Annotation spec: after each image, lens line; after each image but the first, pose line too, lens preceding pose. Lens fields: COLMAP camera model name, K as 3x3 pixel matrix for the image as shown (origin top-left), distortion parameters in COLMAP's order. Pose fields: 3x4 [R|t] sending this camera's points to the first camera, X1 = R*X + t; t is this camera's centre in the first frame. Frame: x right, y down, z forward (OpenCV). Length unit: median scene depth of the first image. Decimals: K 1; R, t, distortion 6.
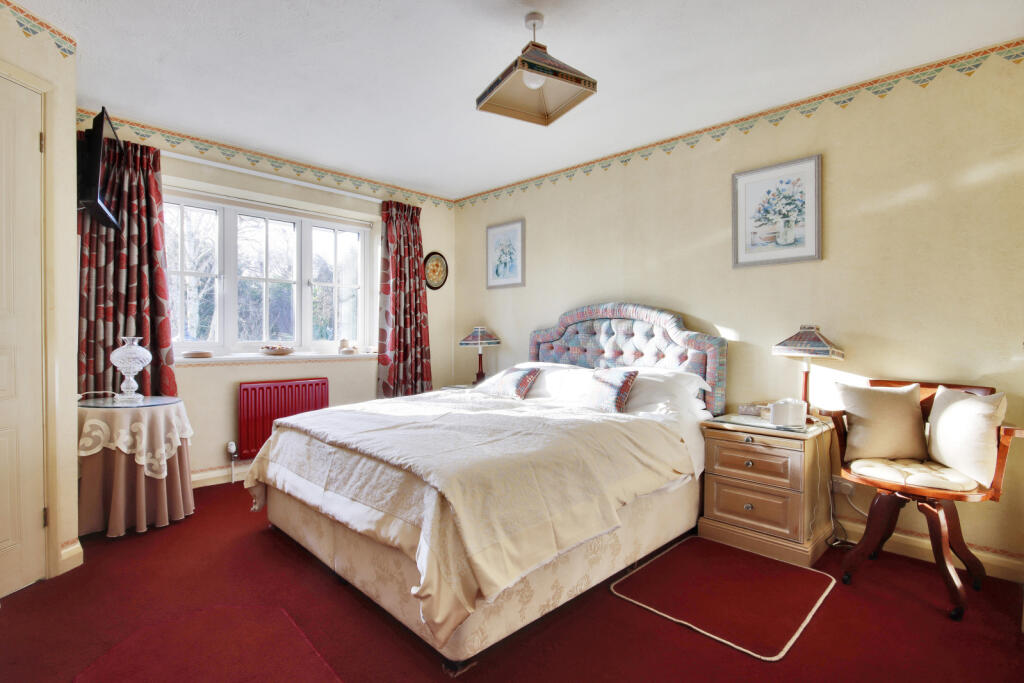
lens RADIAL K [[486.5, 0, 511.6], [0, 486.5, 339.5], [0, 0, 1]] dist [-0.000652, -0.000698]
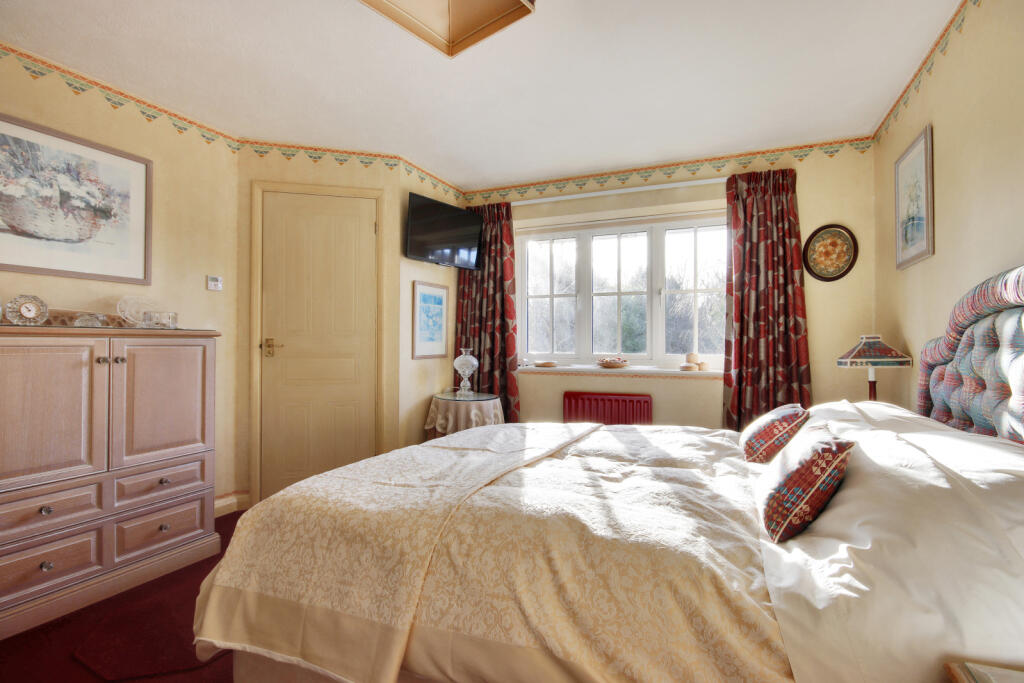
lens RADIAL K [[486.5, 0, 512.6], [0, 486.5, 338.0], [0, 0, 1]] dist [-0.000652, -0.000698]
pose [[0.369463, -0.018616, -0.929059, 0.348956], [-0.014734, 0.999556, -0.025888, -0.000534], [0.929128, 0.023254, 0.369025, 0.409941]]
